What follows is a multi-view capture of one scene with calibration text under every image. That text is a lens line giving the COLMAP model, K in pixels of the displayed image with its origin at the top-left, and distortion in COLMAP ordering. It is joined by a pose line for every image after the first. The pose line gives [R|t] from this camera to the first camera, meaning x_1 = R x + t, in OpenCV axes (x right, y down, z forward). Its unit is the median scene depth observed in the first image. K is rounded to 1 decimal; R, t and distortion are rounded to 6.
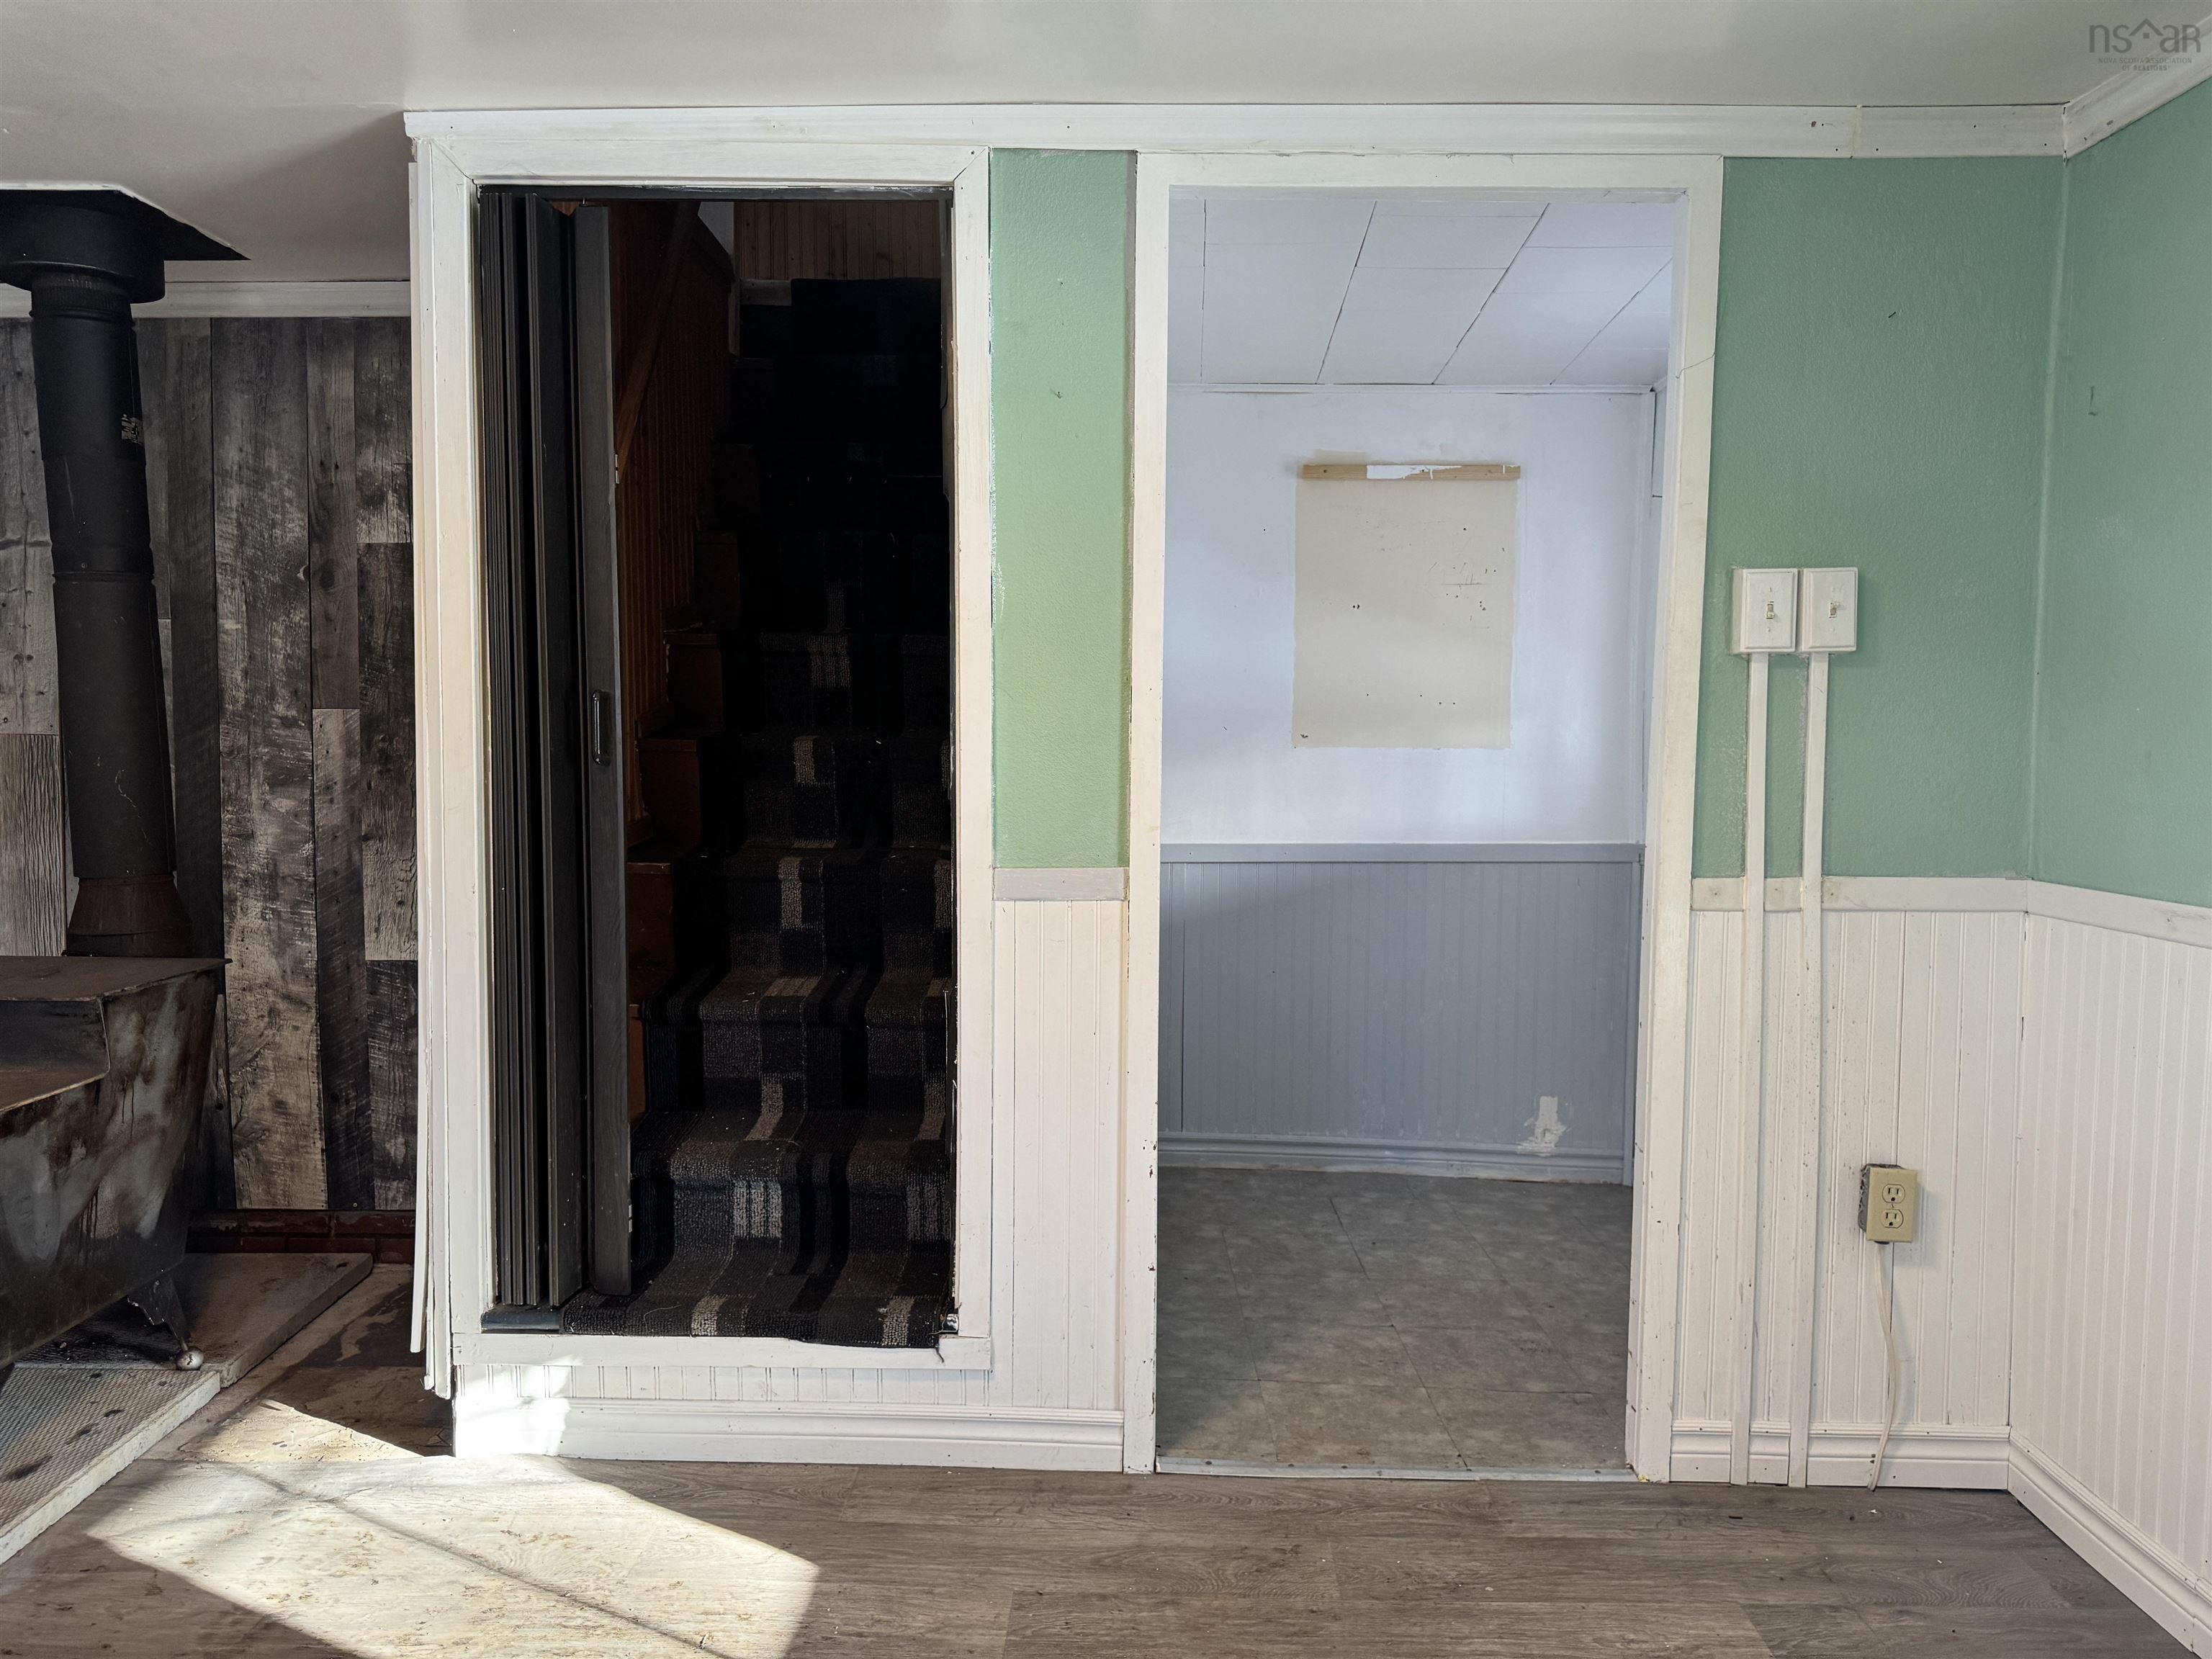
lens RADIAL K [[1530.7, 0, 1128.8], [0, 1530.7, 862.8], [0, 0, 1]] dist [0.061543, -0.071788]
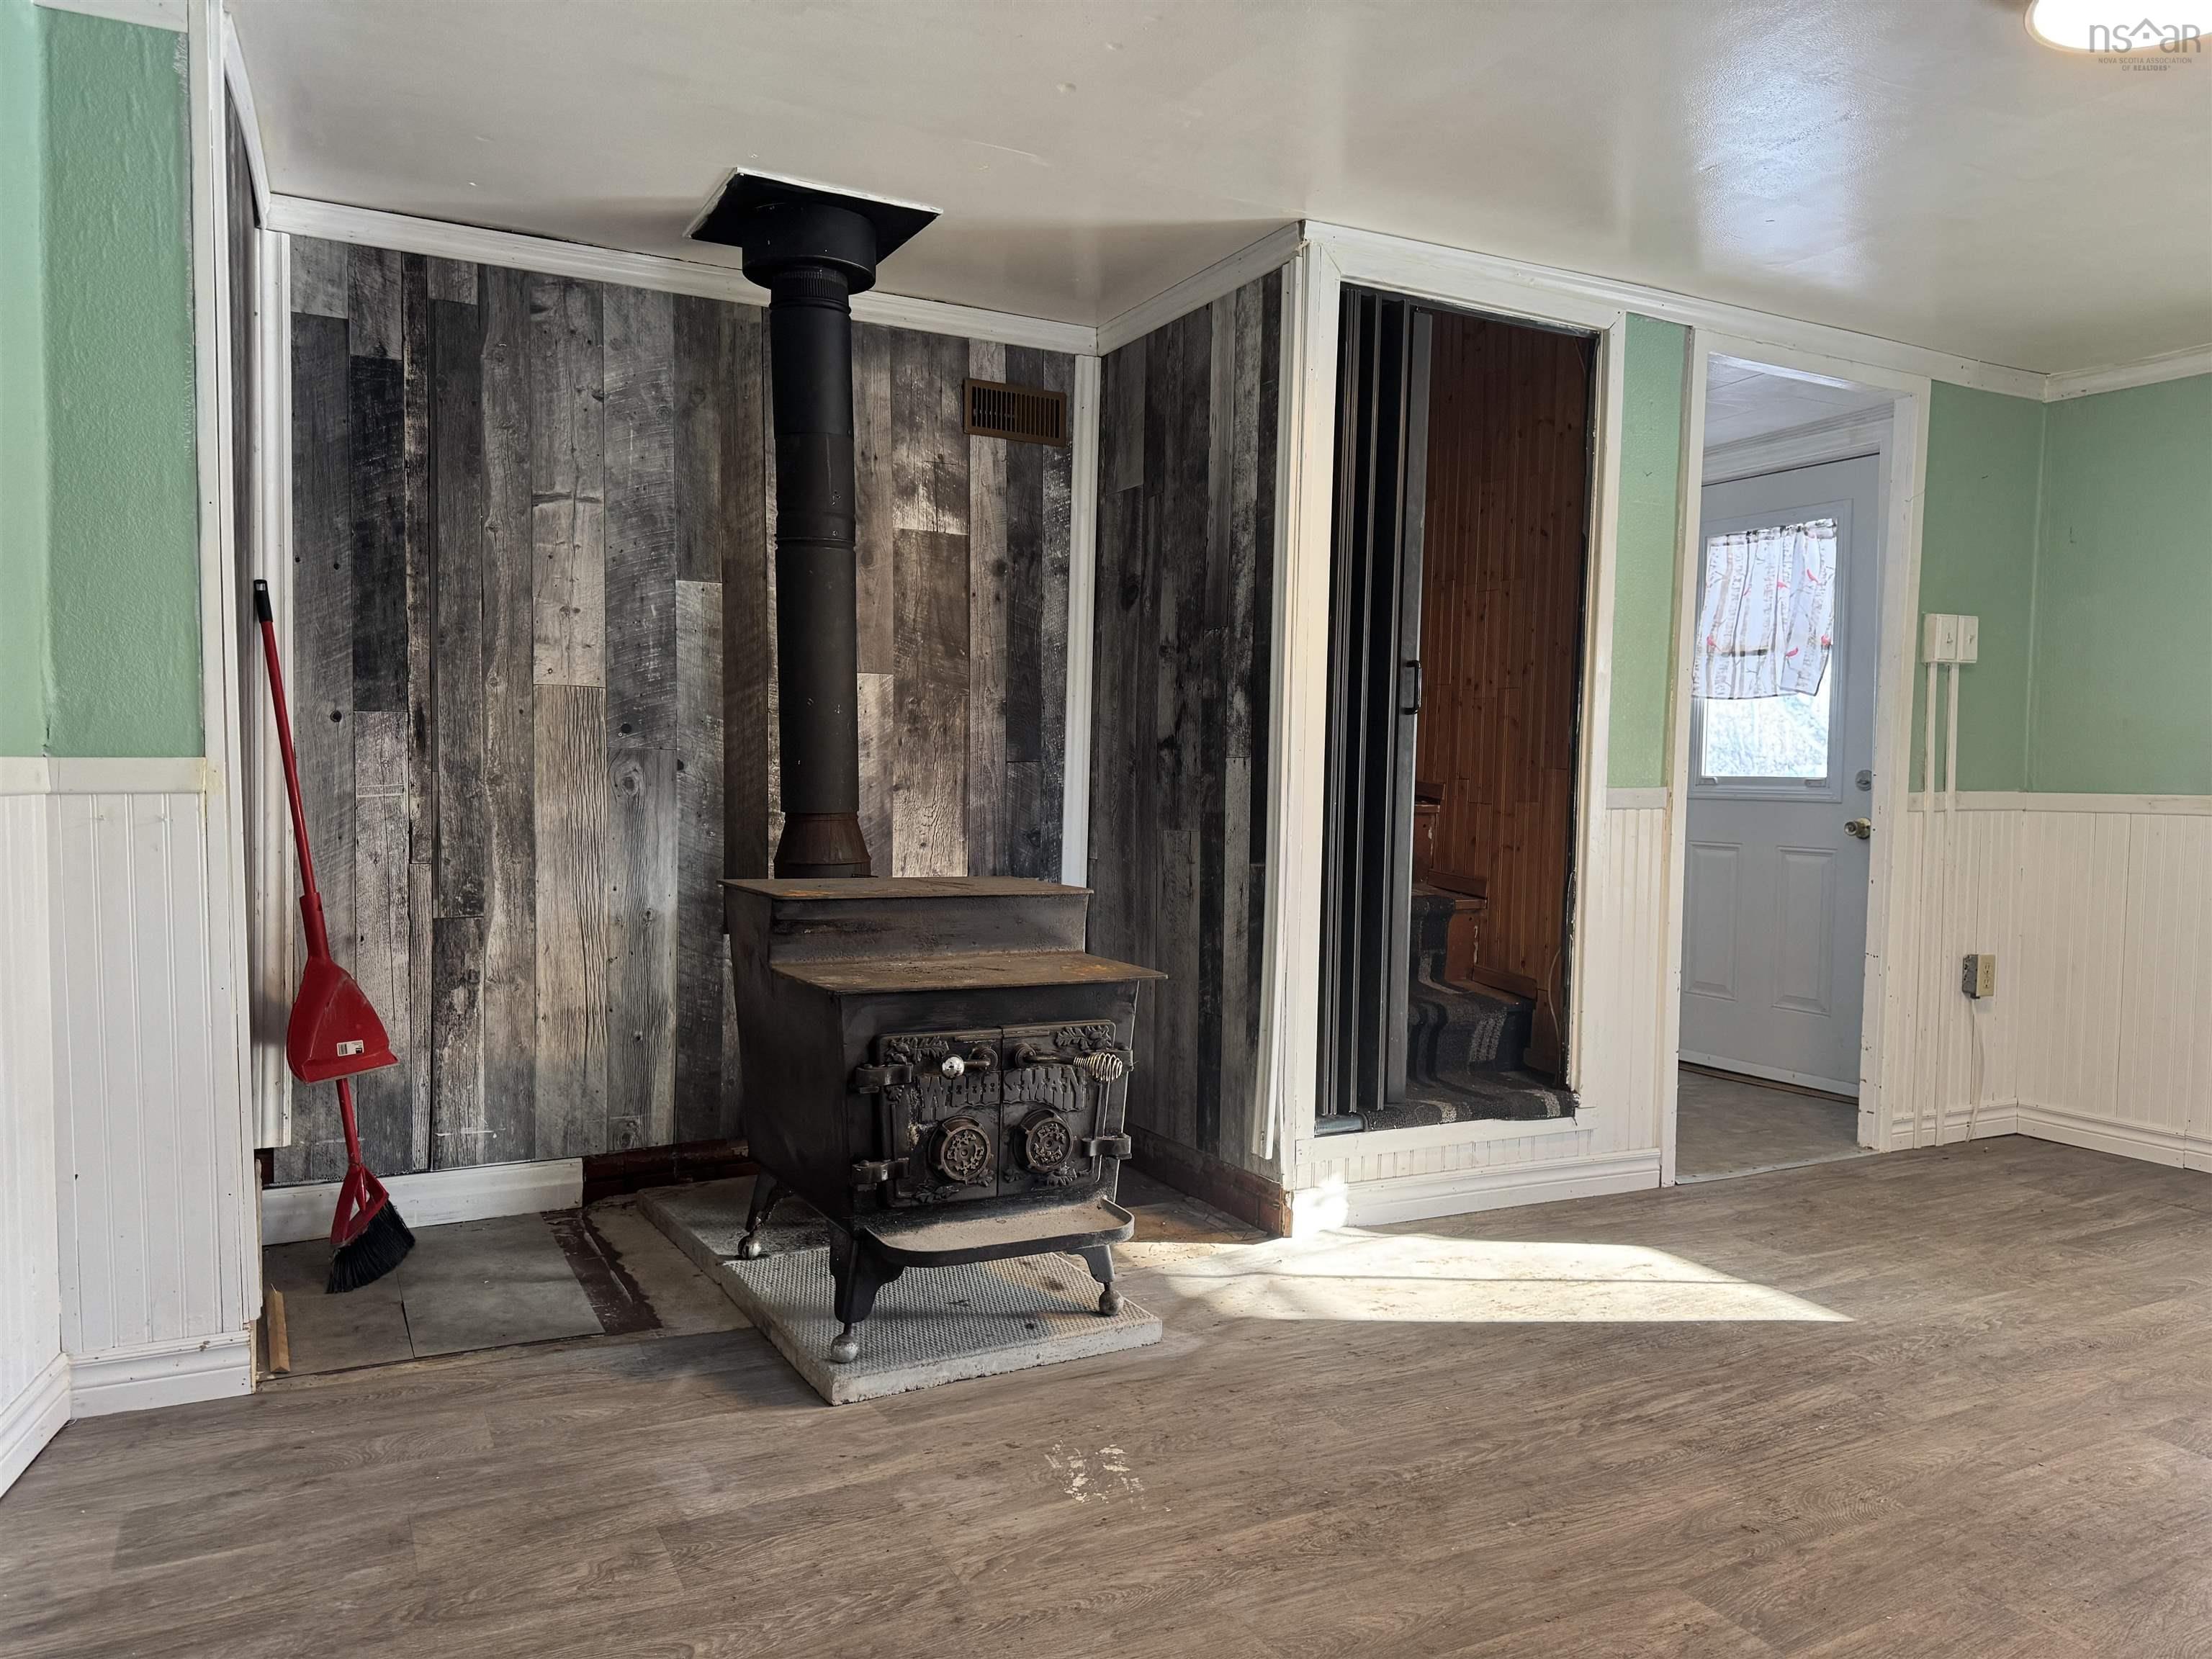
lens RADIAL K [[1530.7, 0, 1105.2], [0, 1530.7, 878.8], [0, 0, 1]] dist [0.061543, -0.071788]
pose [[0.875338, -0.027700, 0.482718, -0.906331], [0.033492, 0.999433, -0.003382, 0.059271], [-0.482351, 0.019128, 0.875769, -0.053654]]
